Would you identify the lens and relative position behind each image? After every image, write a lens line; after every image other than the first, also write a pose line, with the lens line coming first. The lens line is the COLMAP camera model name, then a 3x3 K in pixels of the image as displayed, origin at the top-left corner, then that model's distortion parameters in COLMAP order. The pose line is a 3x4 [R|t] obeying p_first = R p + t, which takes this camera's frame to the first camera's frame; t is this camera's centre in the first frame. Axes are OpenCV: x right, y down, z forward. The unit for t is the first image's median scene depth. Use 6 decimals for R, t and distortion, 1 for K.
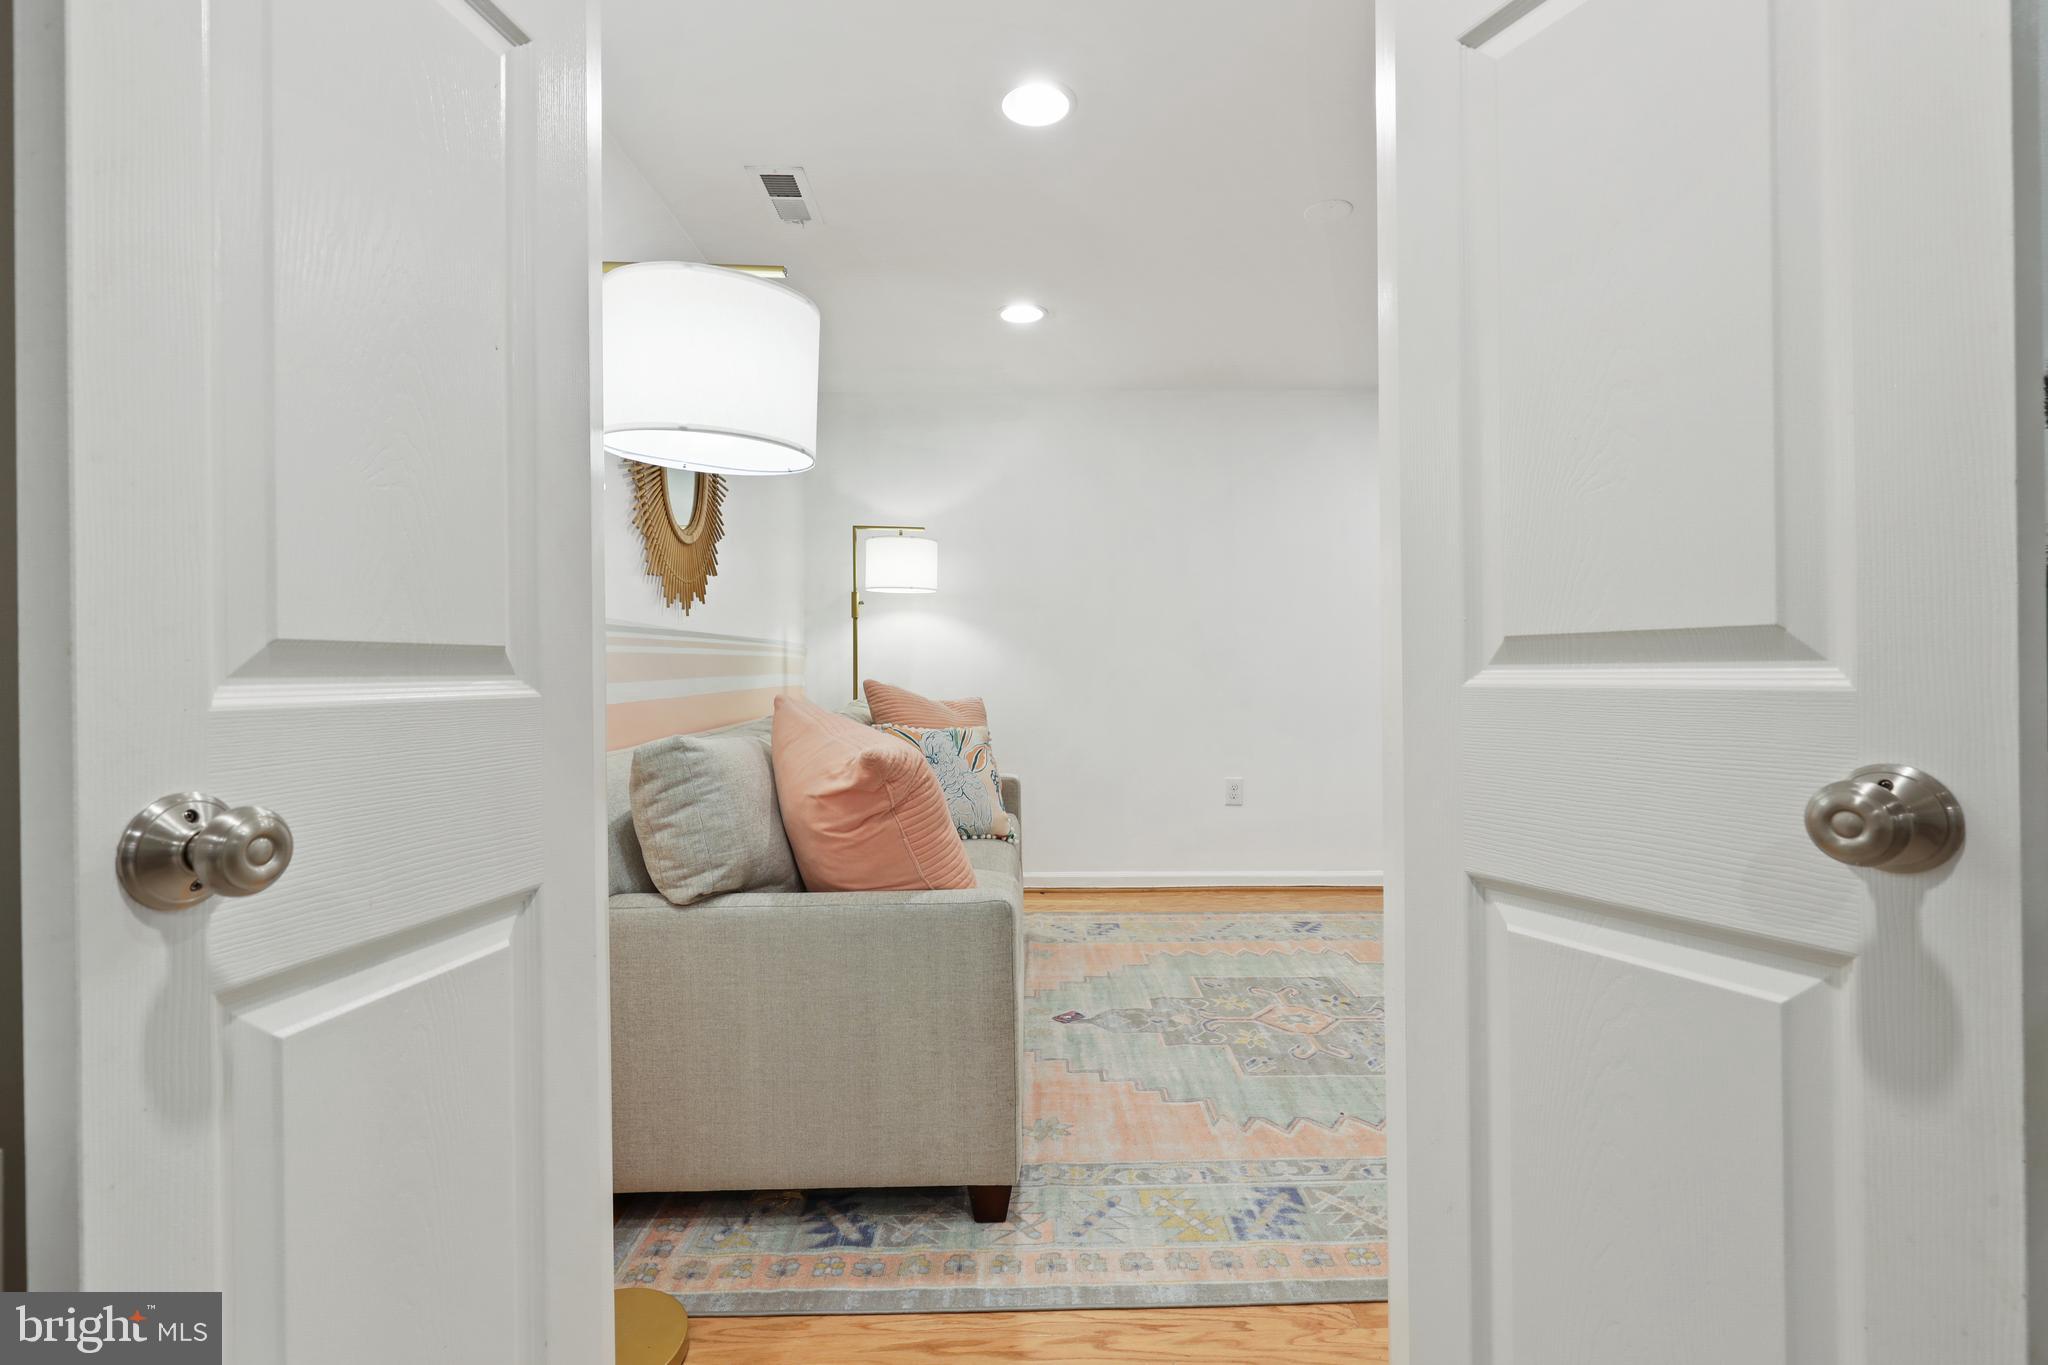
lens RADIAL K [[969.5, 0, 1025.6], [0, 969.5, 679.7], [0, 0, 1]] dist [0.000911, -0.000085]
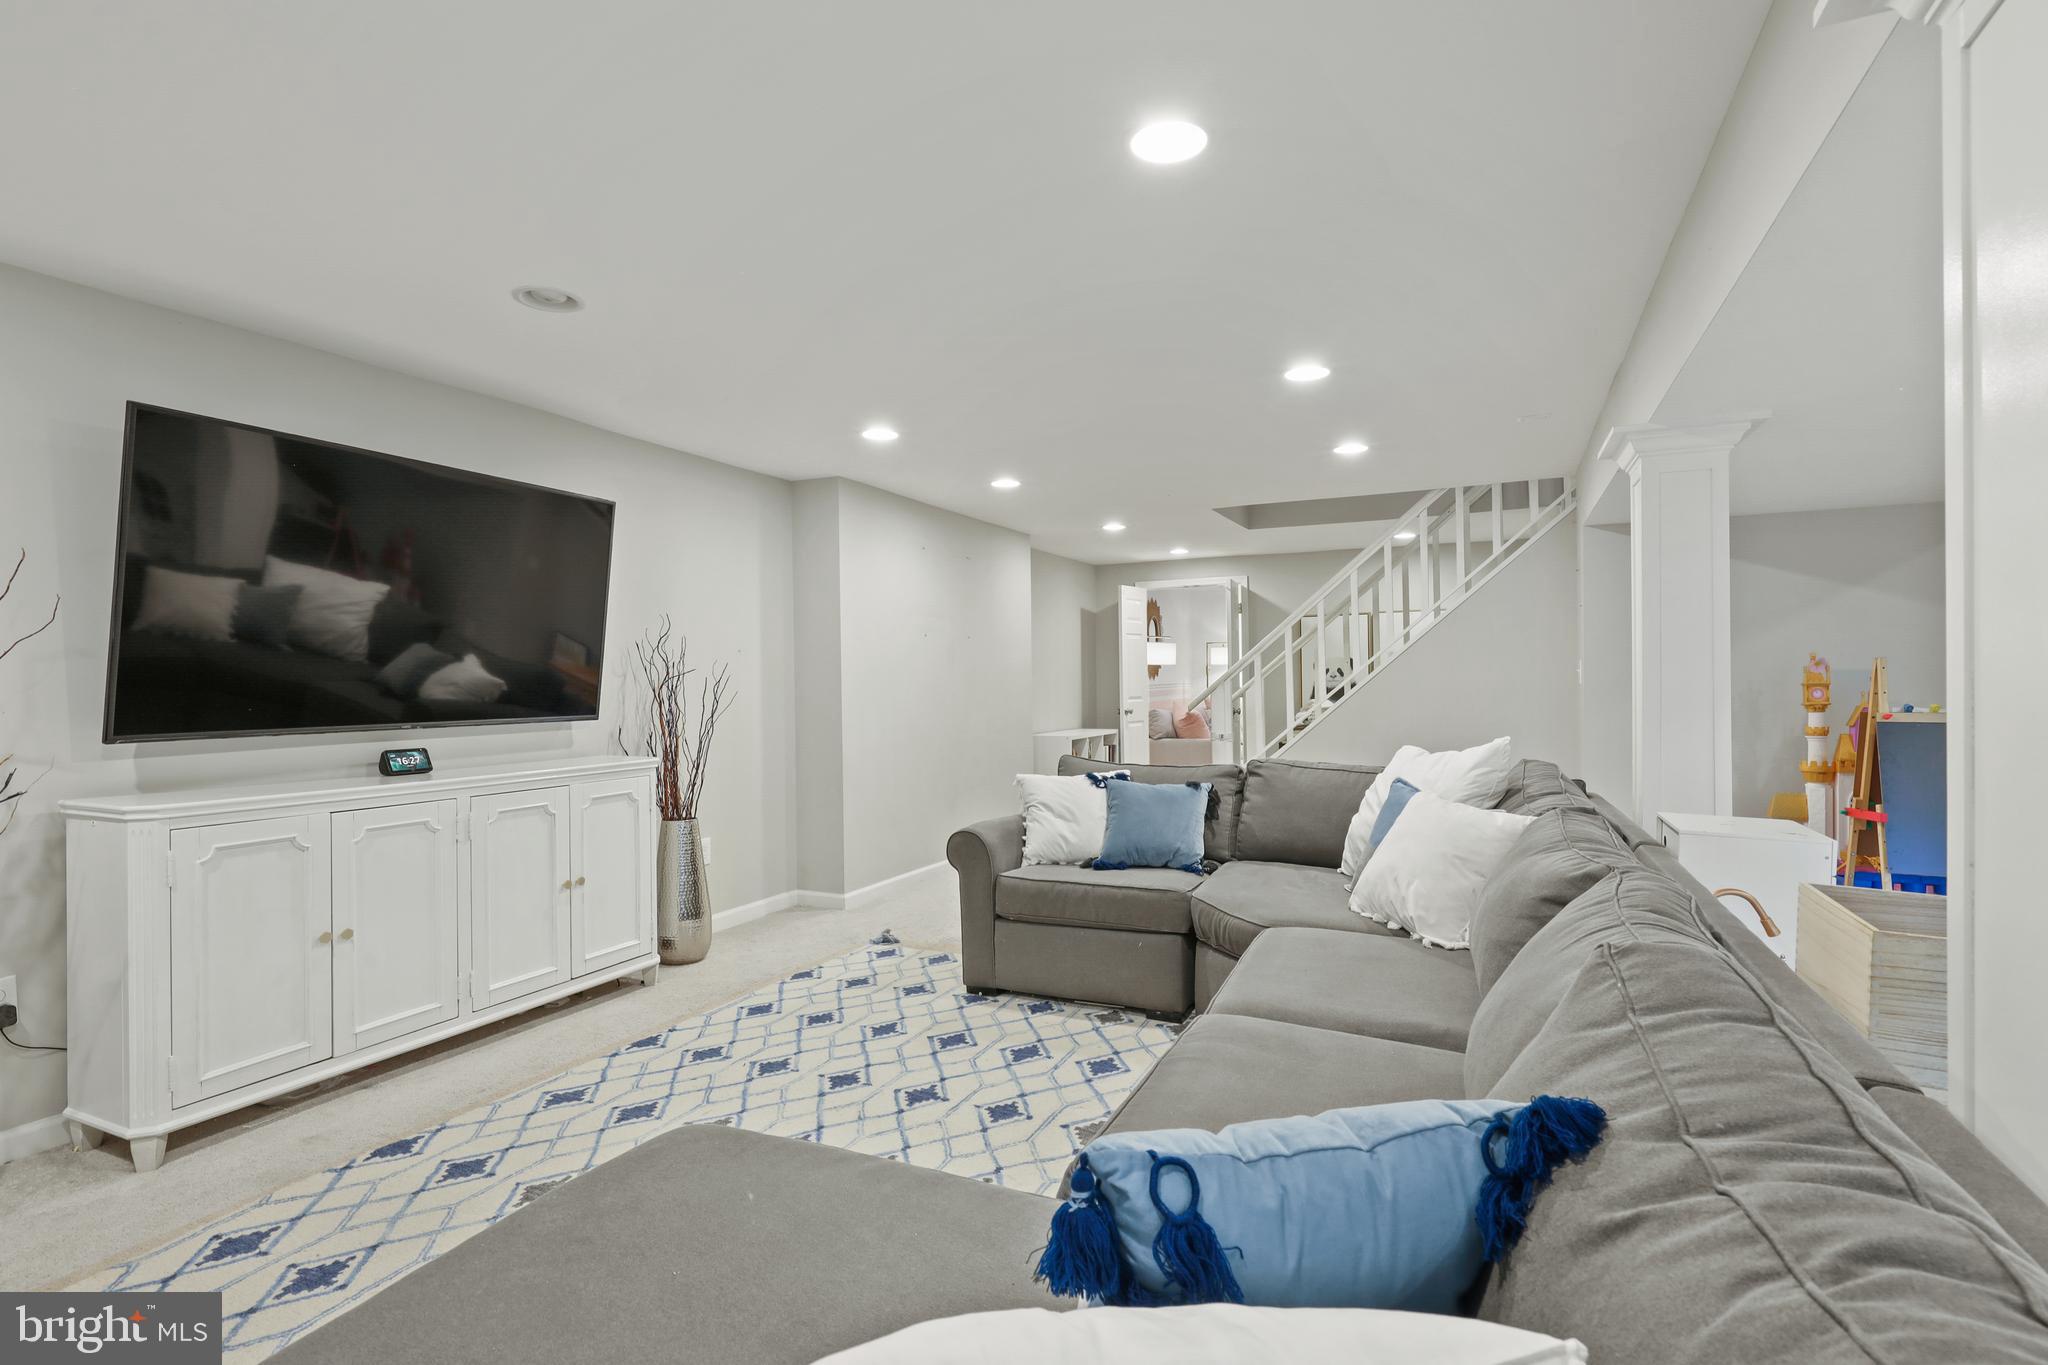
lens RADIAL K [[990.2, 0, 1025.0], [0, 990.2, 679.4], [0, 0, 1]] dist [0.001138, 0.000487]
pose [[0.890156, -0.016673, -0.455351, 1.615343], [0.019272, 0.999814, 0.001065, -0.130740], [0.455249, -0.009724, 0.890311, -4.504434]]
